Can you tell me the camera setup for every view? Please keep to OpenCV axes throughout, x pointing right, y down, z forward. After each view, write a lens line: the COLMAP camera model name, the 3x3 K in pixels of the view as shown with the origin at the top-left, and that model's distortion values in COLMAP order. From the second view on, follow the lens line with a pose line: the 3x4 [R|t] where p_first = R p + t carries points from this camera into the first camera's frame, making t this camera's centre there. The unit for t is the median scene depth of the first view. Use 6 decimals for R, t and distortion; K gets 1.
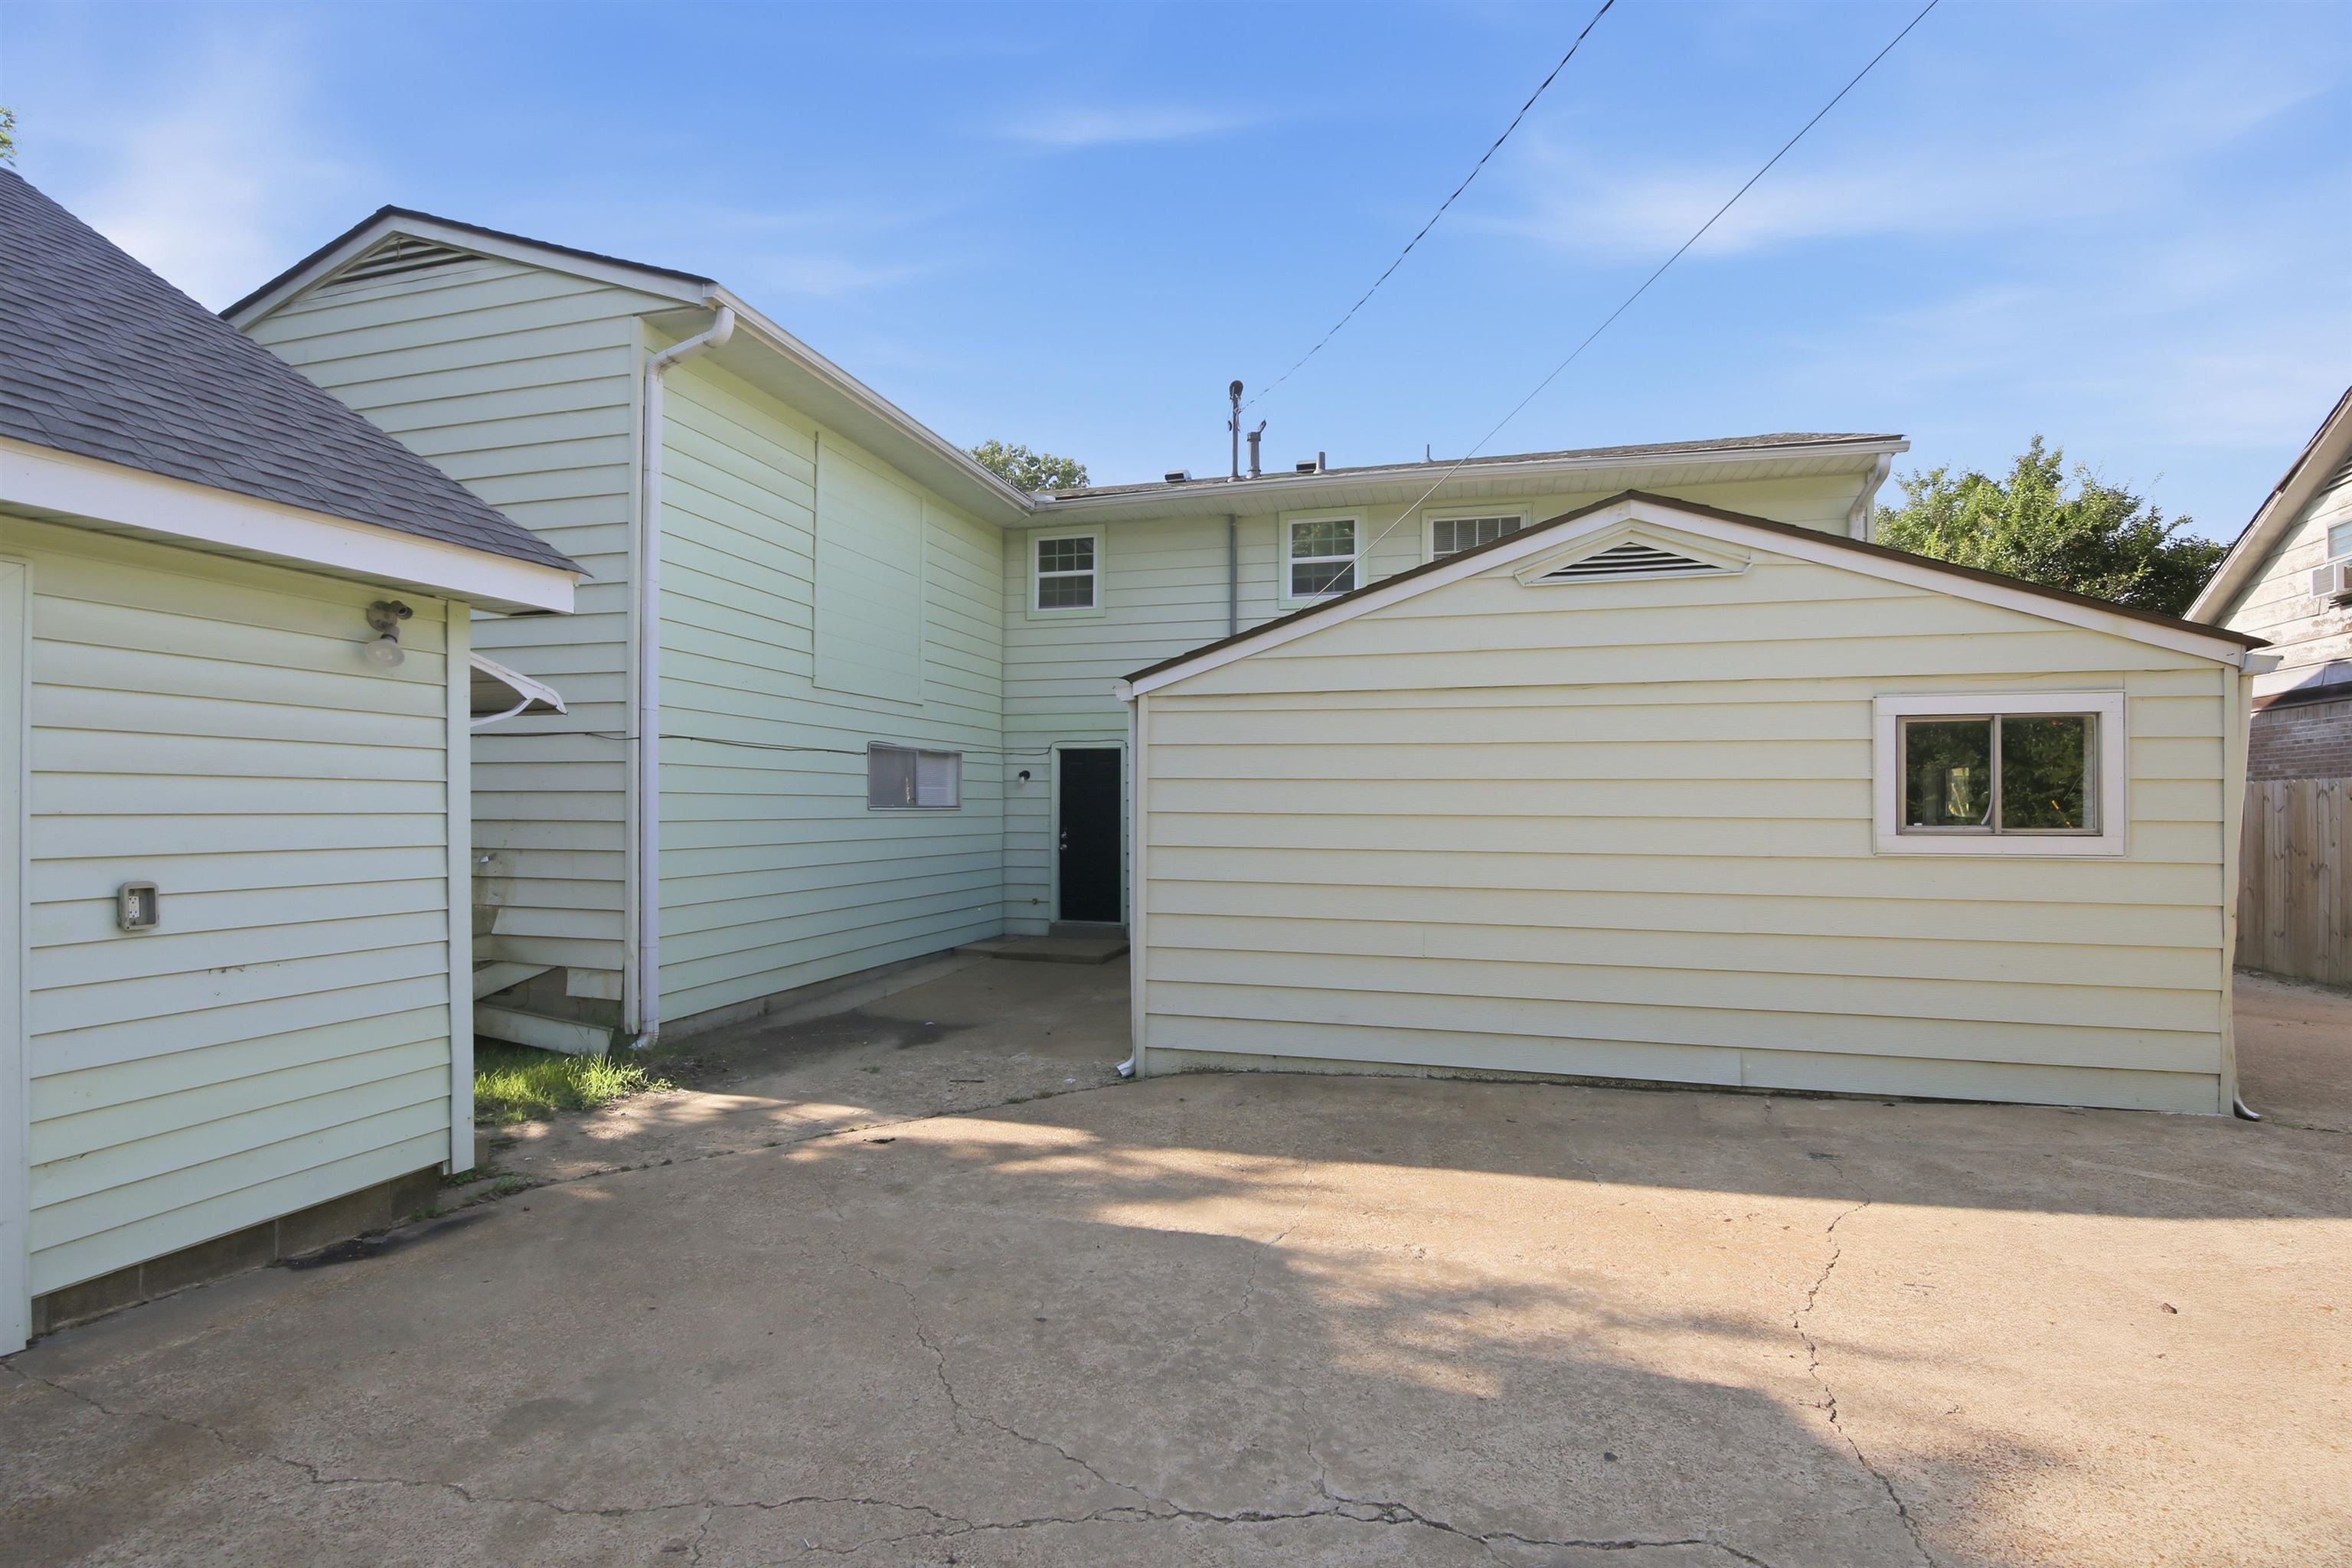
lens RADIAL K [[1026.6, 0, 1177.4], [0, 1026.6, 765.0], [0, 0, 1]] dist [0.002211, -0.000056]
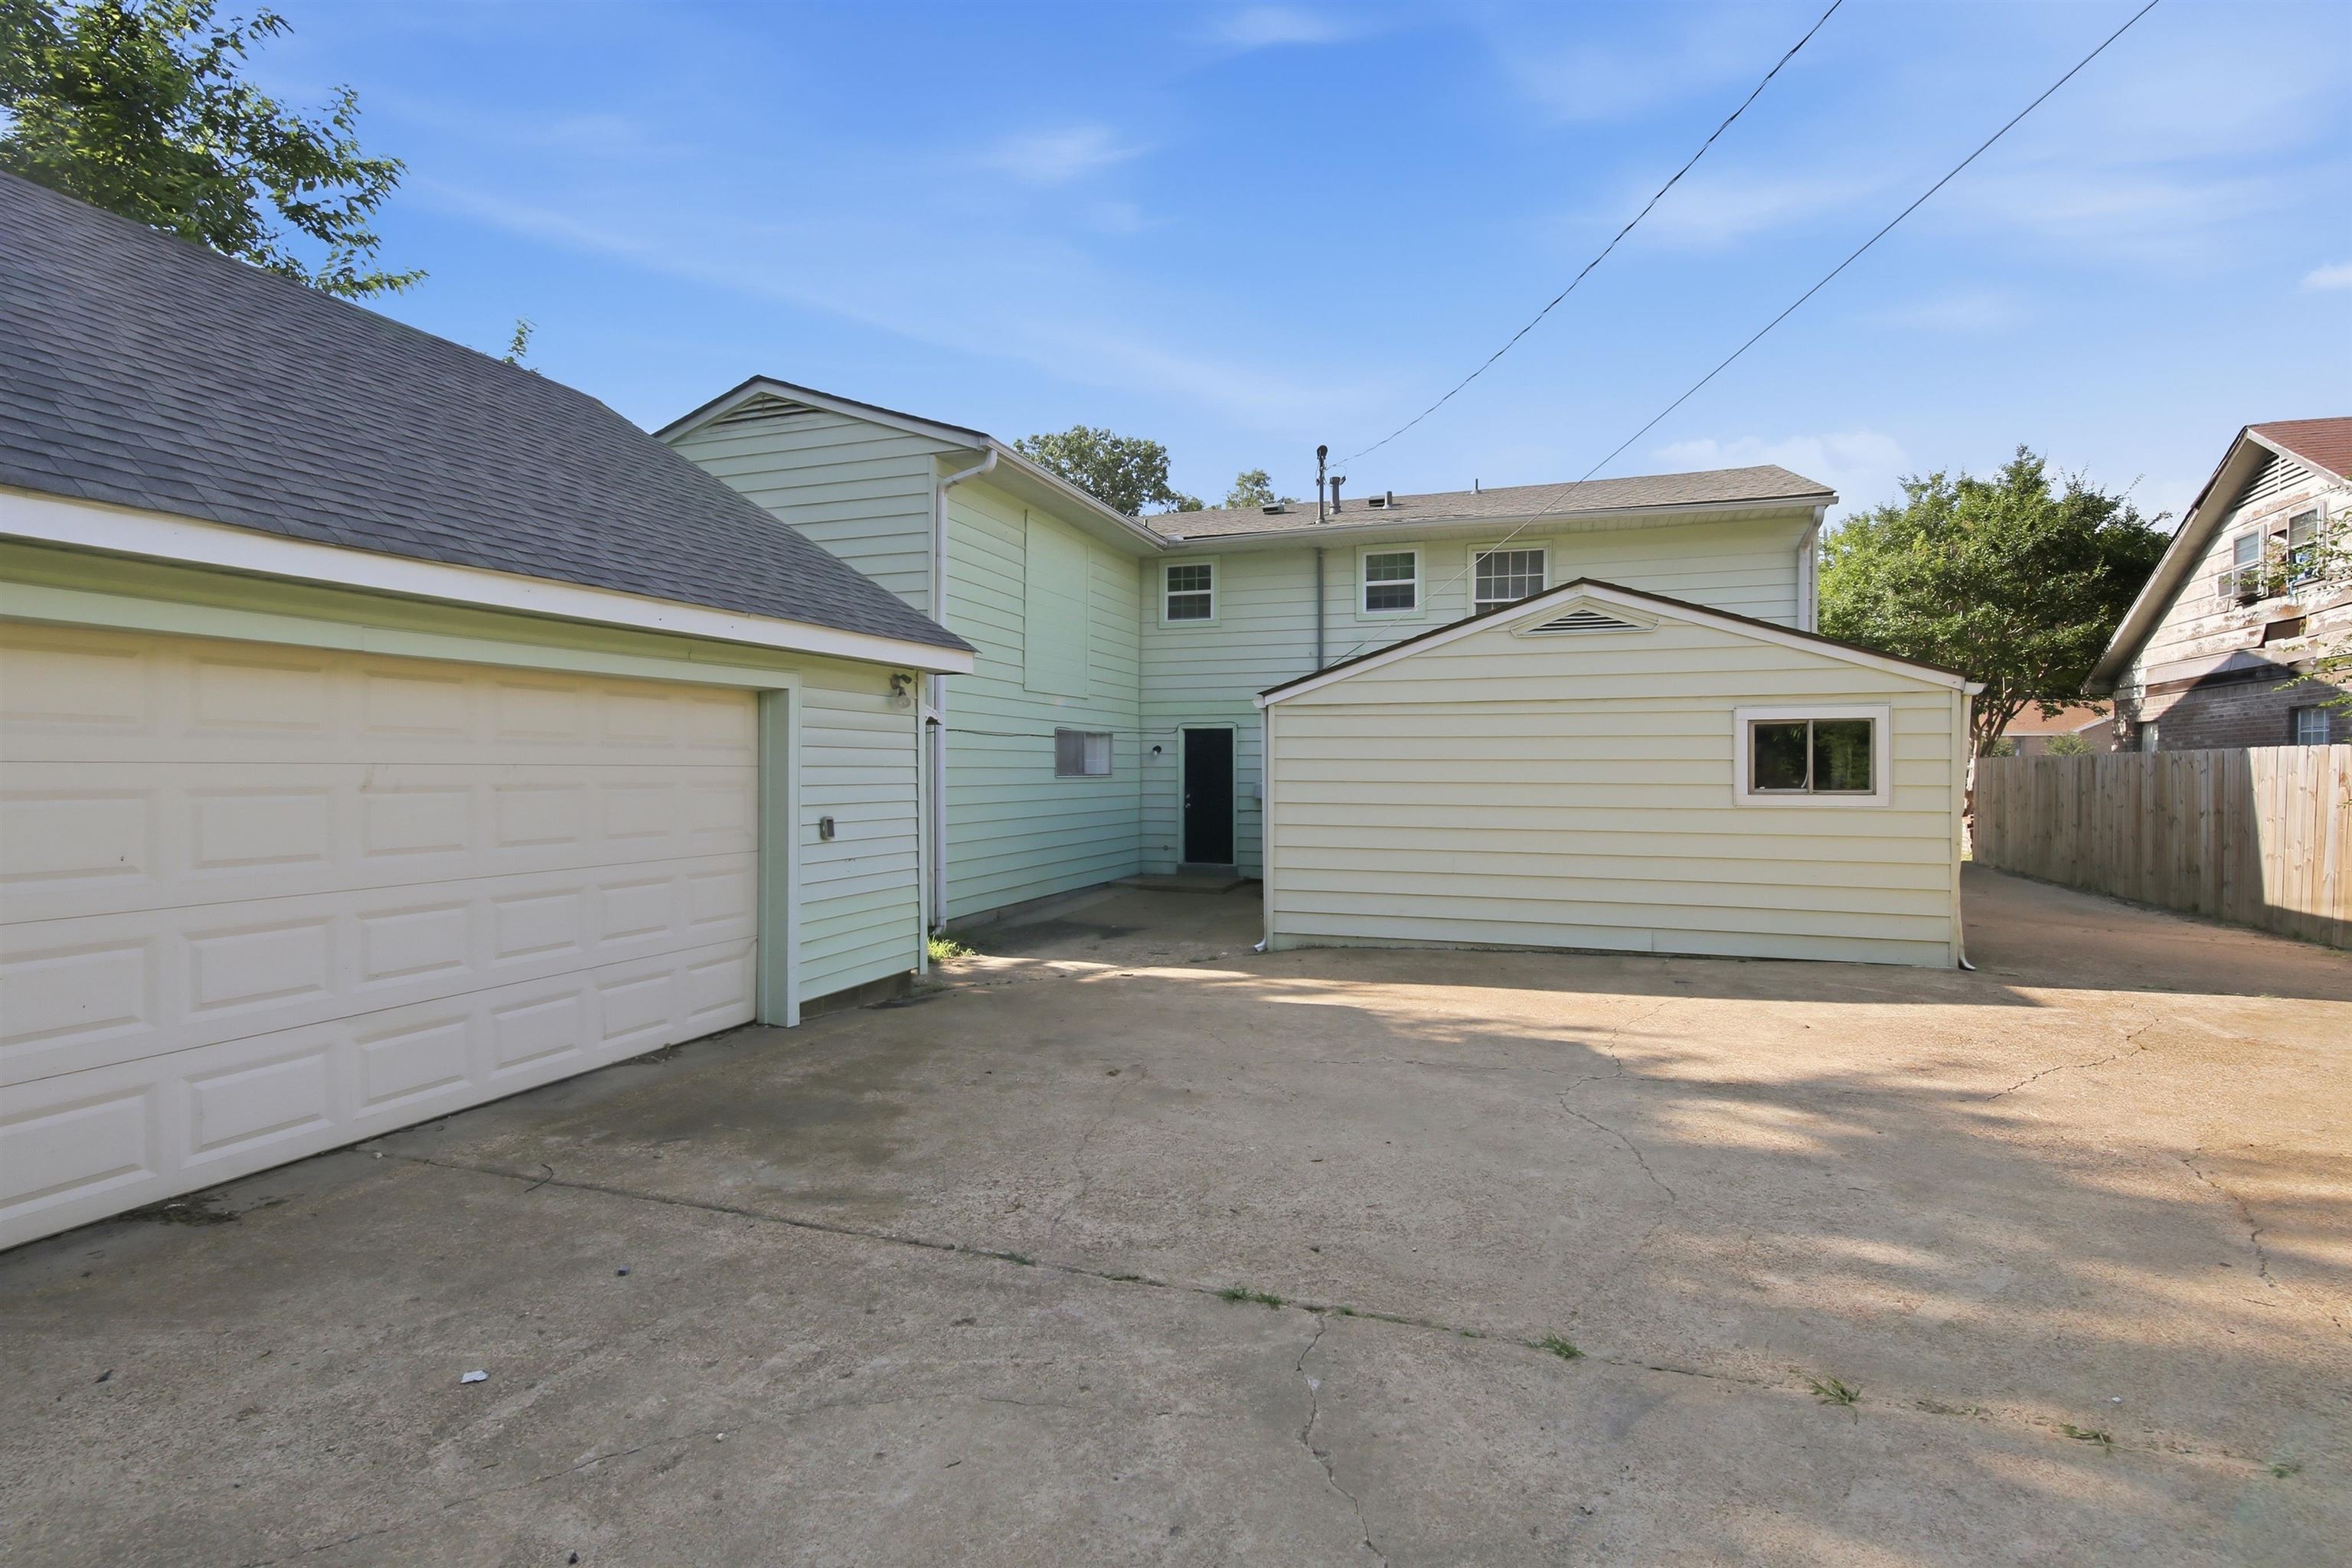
lens RADIAL K [[1087.8, 0, 1180.0], [0, 1087.8, 737.5], [0, 0, 1]] dist [-0.000441, 0.001372]
pose [[0.998470, -0.004066, -0.055138, -0.055644], [0.004785, 0.999905, 0.012907, -0.028093], [0.055080, -0.013151, 0.998395, -0.445299]]
